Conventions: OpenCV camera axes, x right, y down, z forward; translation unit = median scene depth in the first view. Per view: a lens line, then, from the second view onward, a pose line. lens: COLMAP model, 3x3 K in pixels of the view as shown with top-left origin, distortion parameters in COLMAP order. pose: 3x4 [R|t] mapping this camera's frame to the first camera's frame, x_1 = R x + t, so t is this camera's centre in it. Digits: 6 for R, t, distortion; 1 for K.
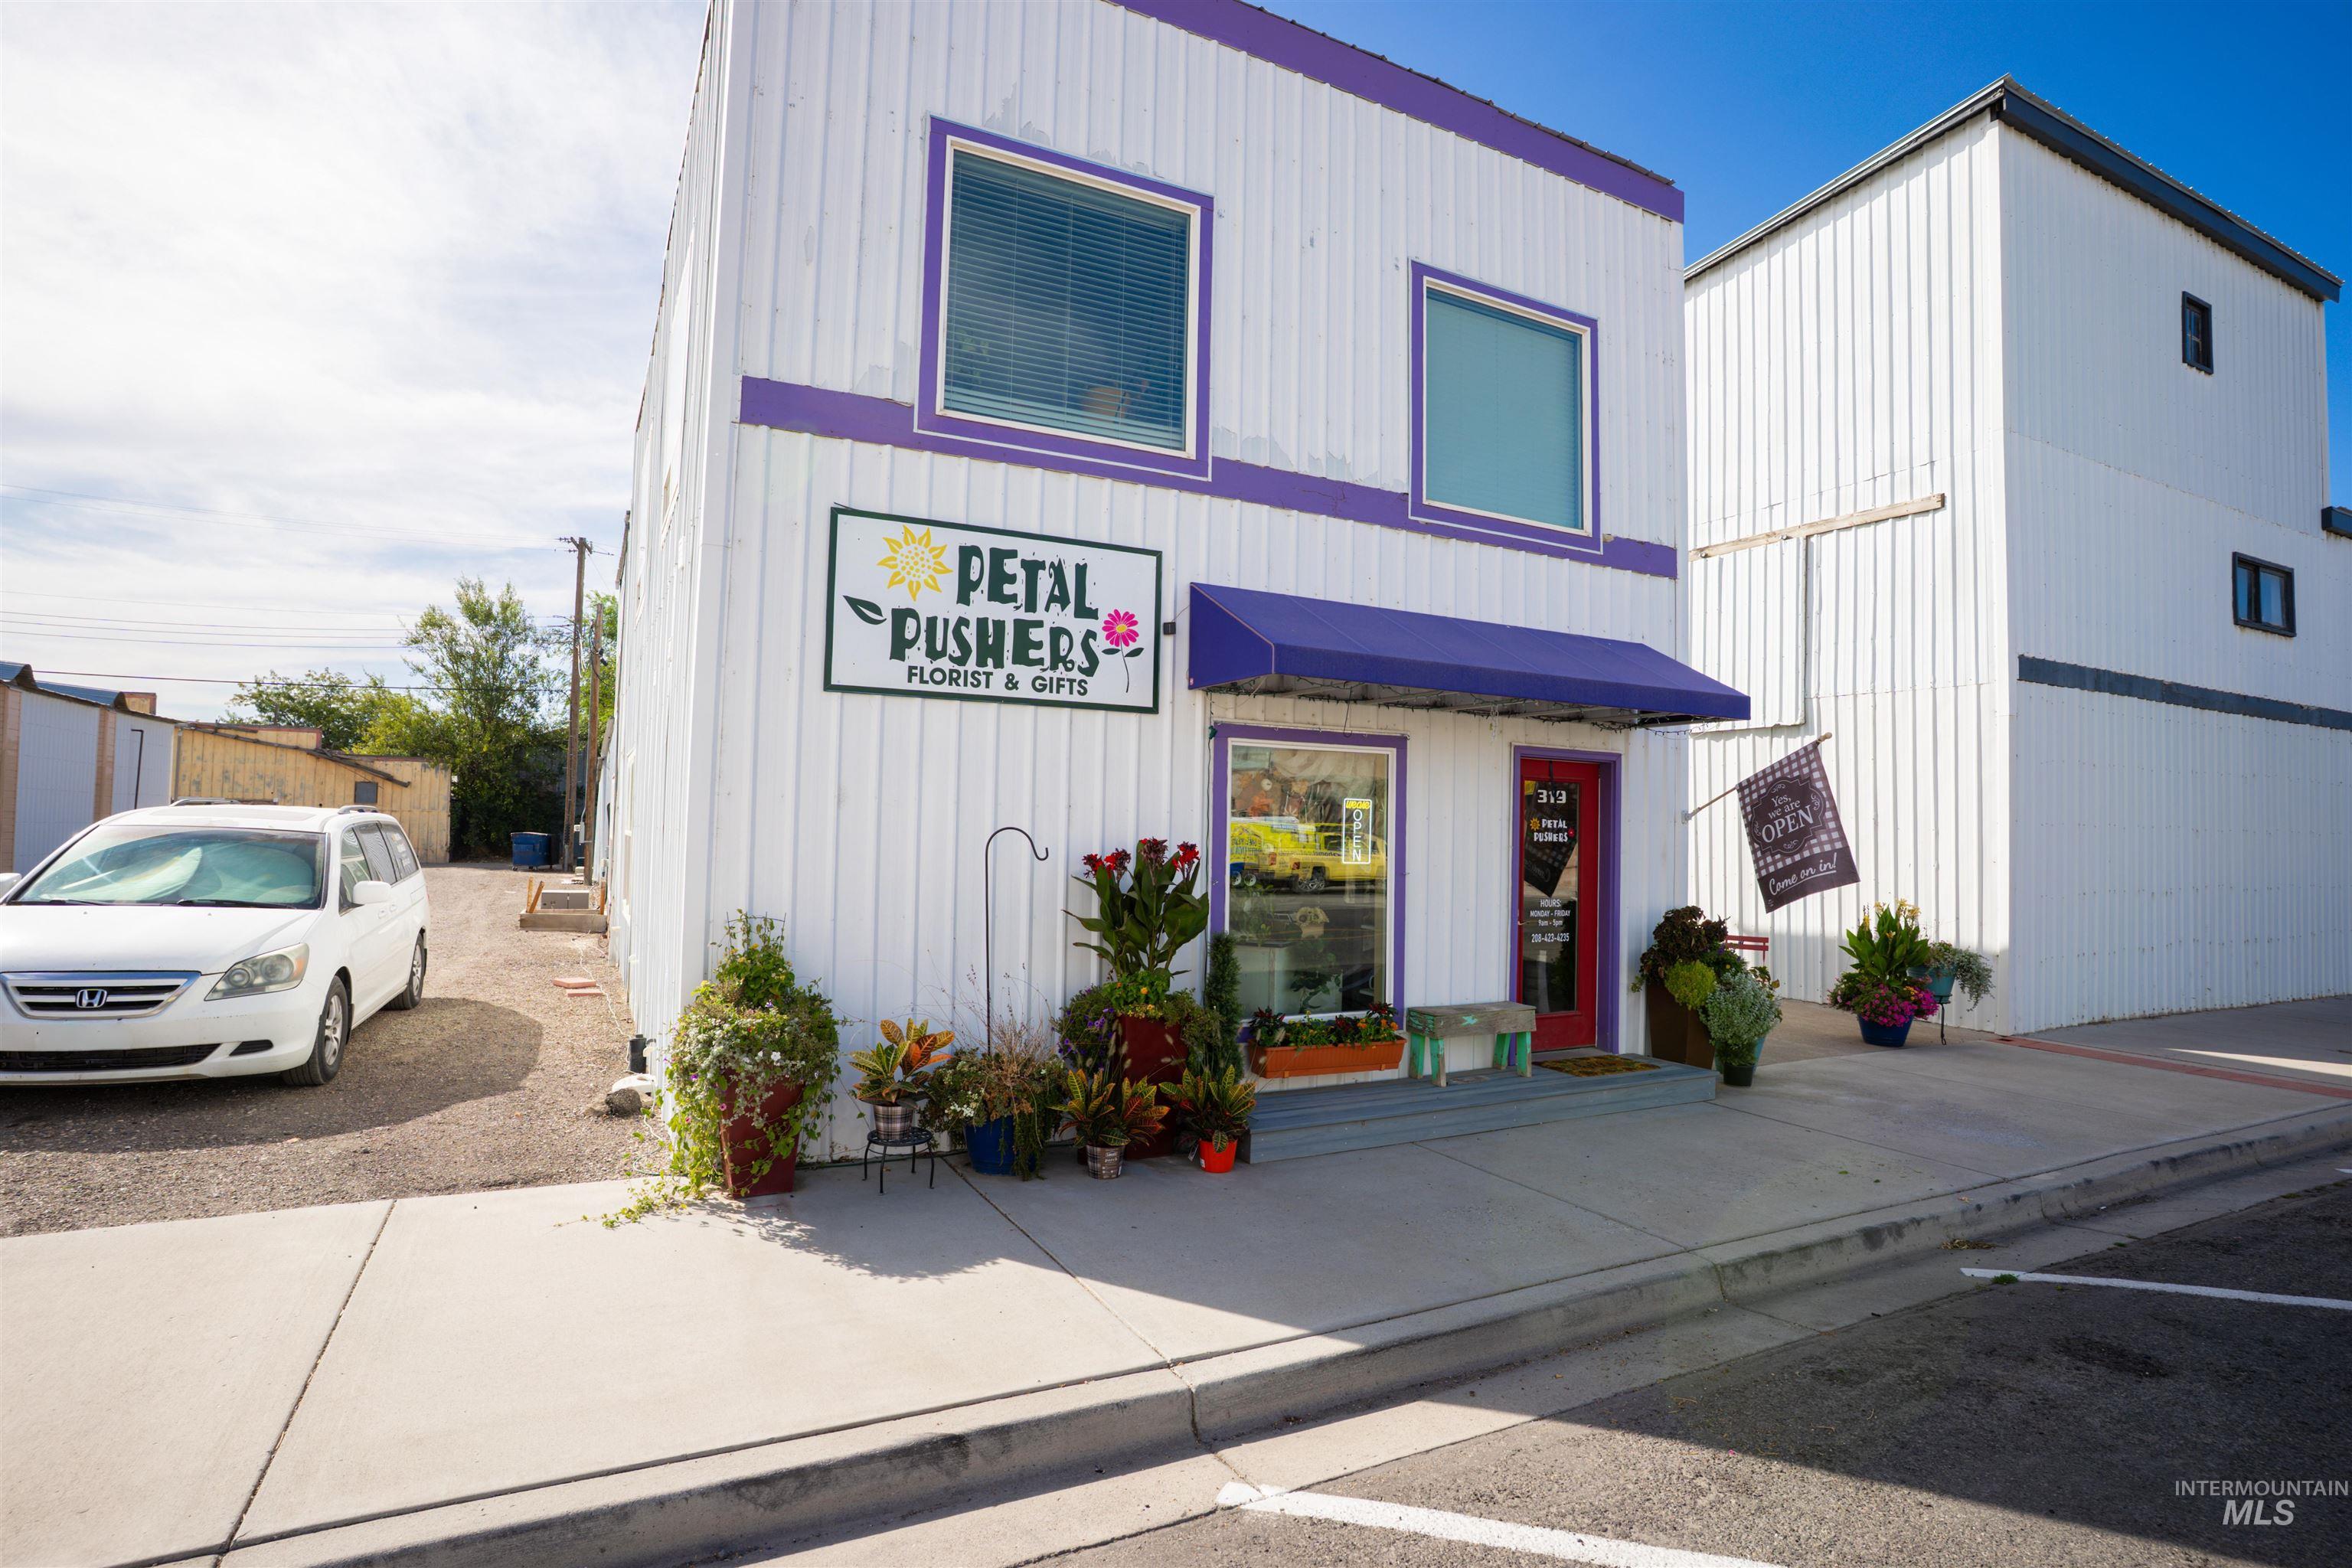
lens RADIAL K [[1150.3, 0, 1176.4], [0, 1150.3, 785.2], [0, 0, 1]] dist [-0.025469, 0.000556]
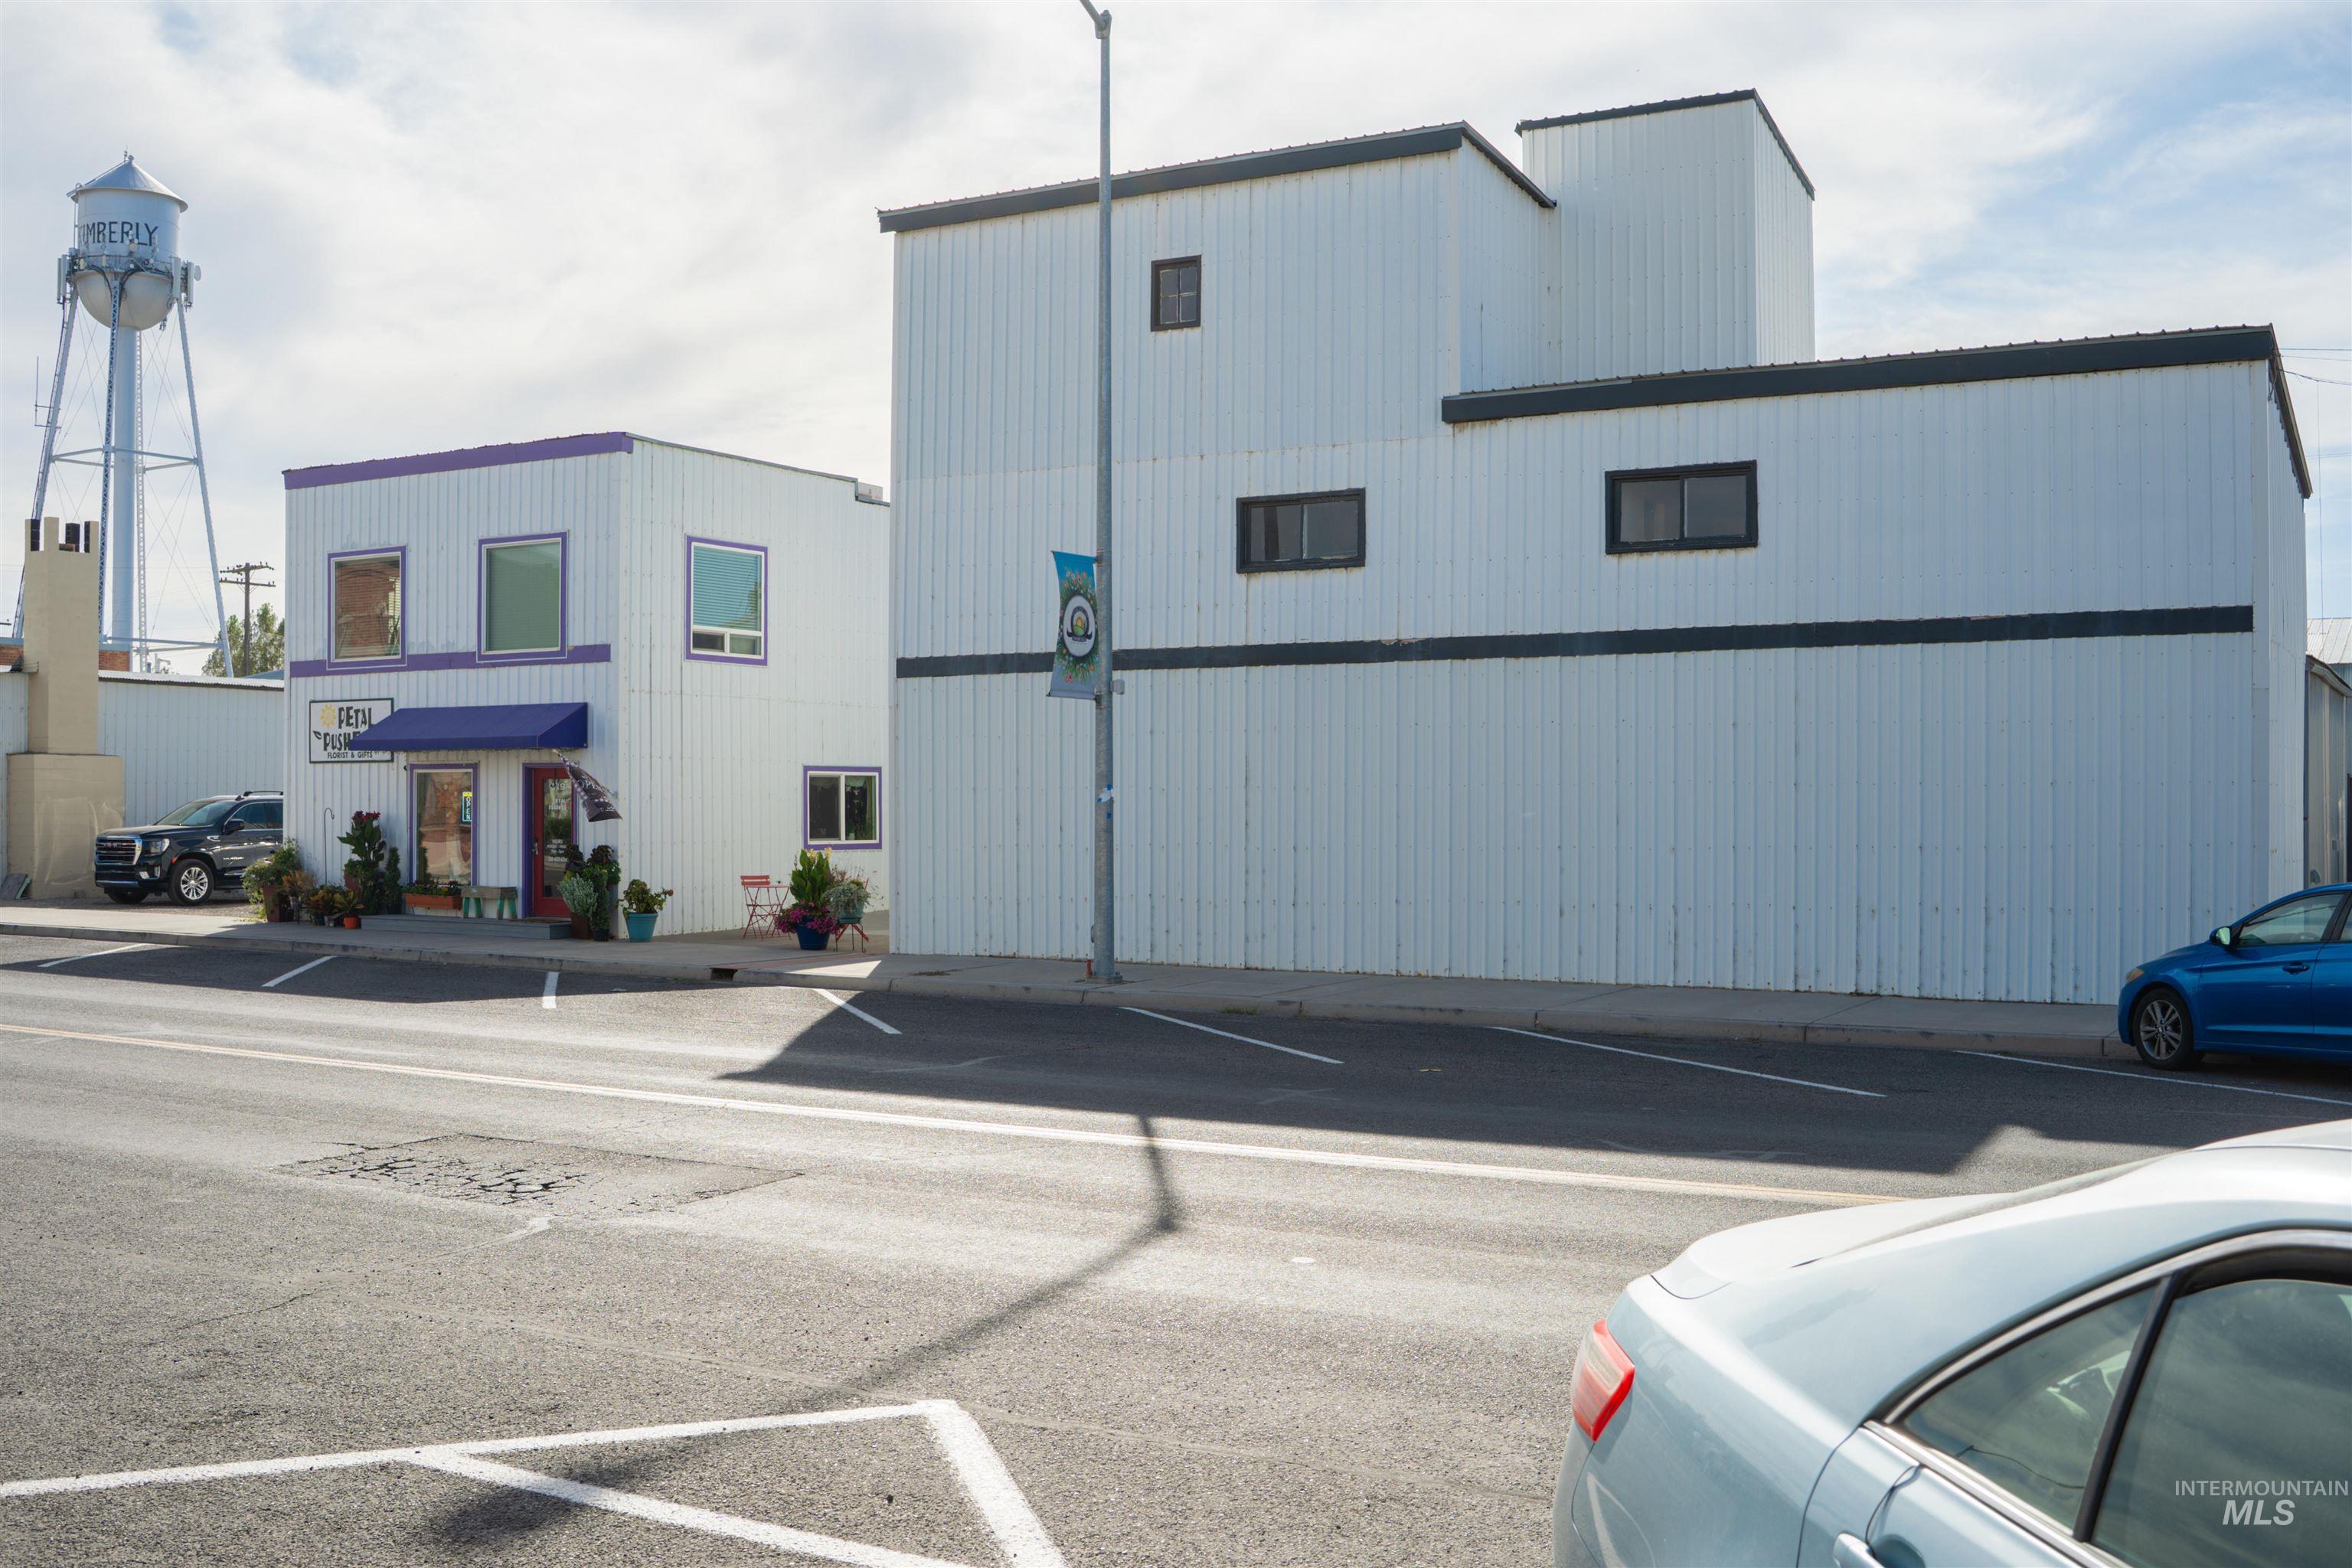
lens RADIAL K [[2314.0, 0, 1175.6], [0, 2314.0, 785.0], [0, 0, 1]] dist [0.011397, 0.000000]
pose [[0.507818, -0.022243, -0.861177, 4.876152], [0.052416, 0.998612, 0.005117, 0.048755], [0.859868, -0.047738, 0.508279, -0.105082]]
